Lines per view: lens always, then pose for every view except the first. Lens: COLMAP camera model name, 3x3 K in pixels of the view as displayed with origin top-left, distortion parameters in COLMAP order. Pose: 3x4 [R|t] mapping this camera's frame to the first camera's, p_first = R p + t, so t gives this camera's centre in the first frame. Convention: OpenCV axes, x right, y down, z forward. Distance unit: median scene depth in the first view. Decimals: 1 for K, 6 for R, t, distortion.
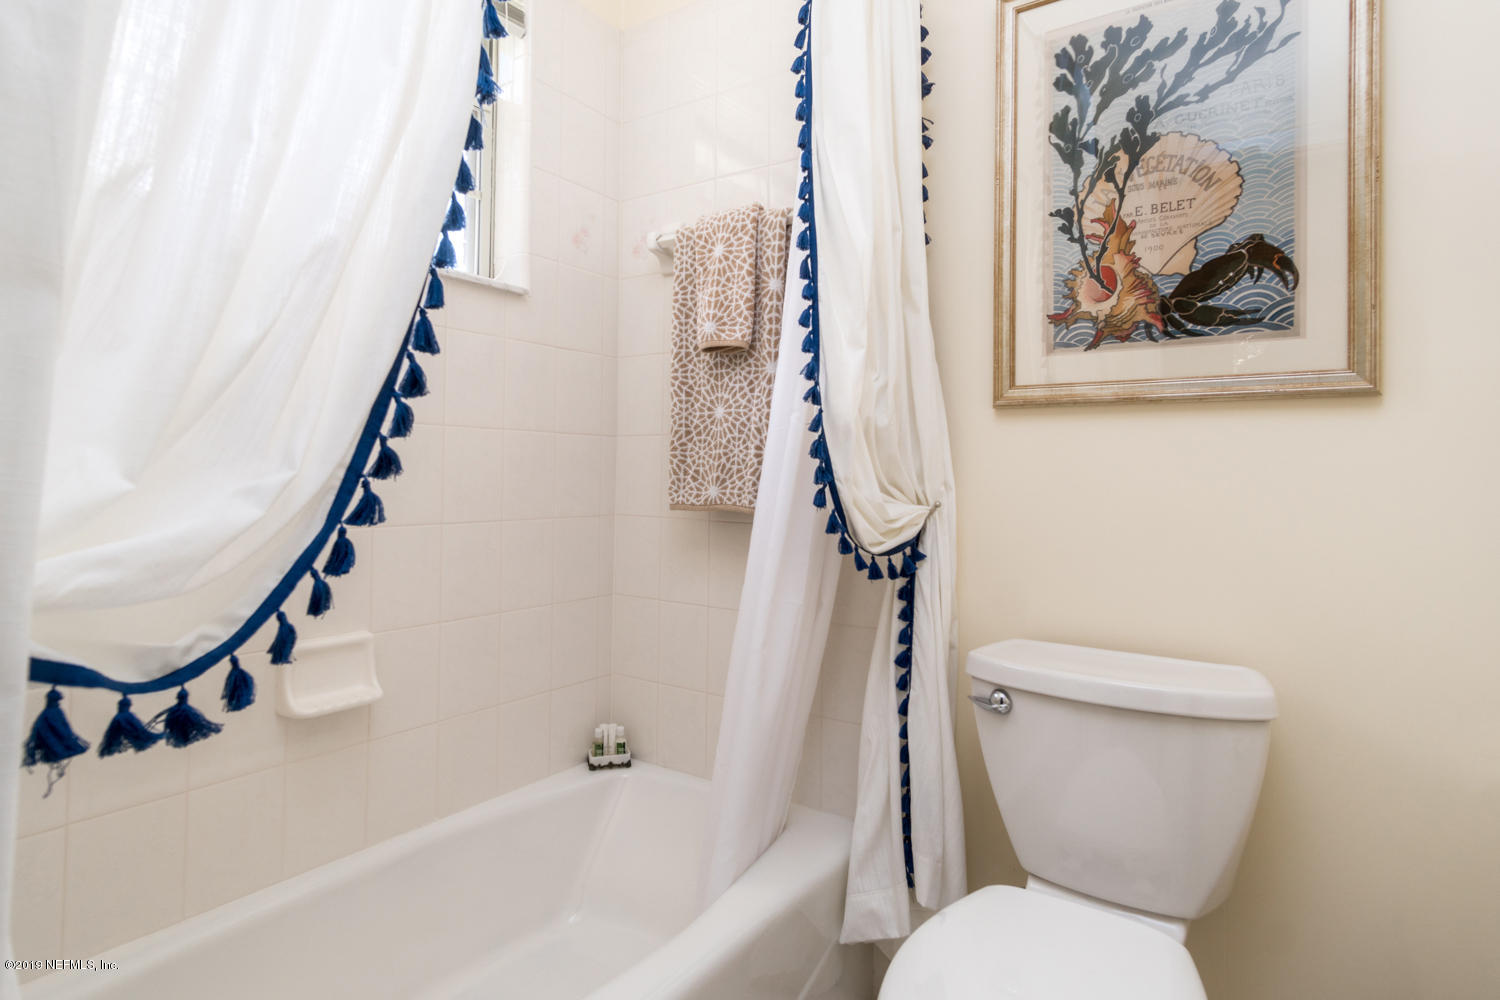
lens RADIAL K [[797.7, 0, 769.7], [0, 797.7, 466.2], [0, 0, 1]] dist [-0.005676, 0.000540]
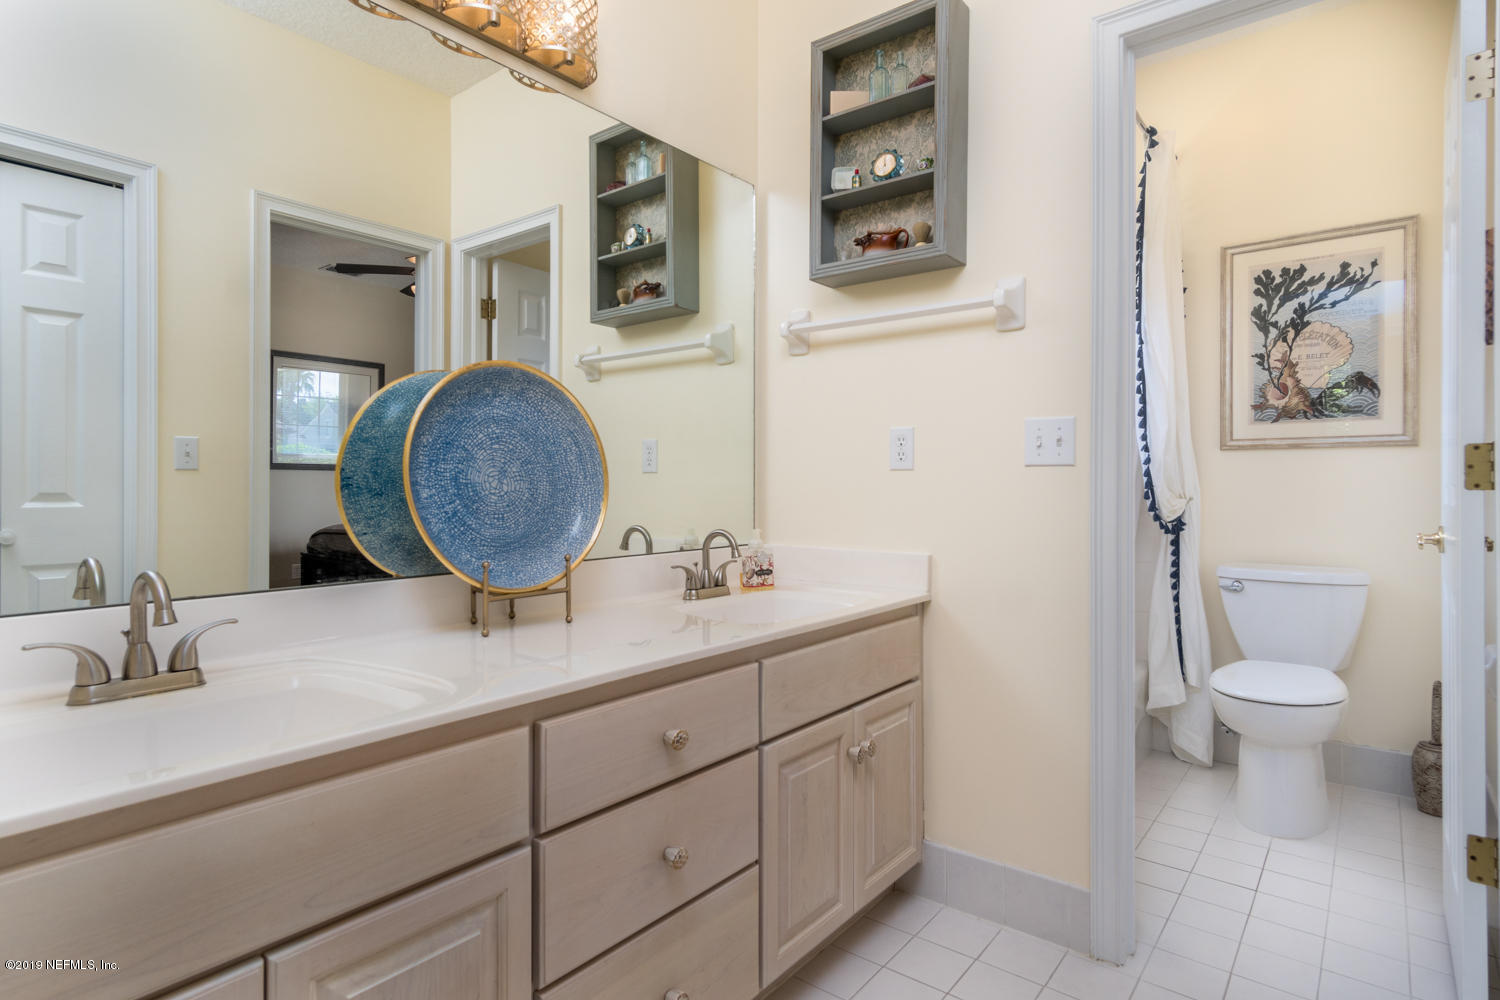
lens RADIAL K [[797.7, 0, 748.6], [0, 797.7, 495.8], [0, 0, 1]] dist [-0.005676, 0.000540]
pose [[0.998296, -0.011427, -0.057224, -0.865465], [0.012343, 0.999801, 0.015681, -0.003955], [0.057033, -0.016361, 0.998238, -1.176539]]
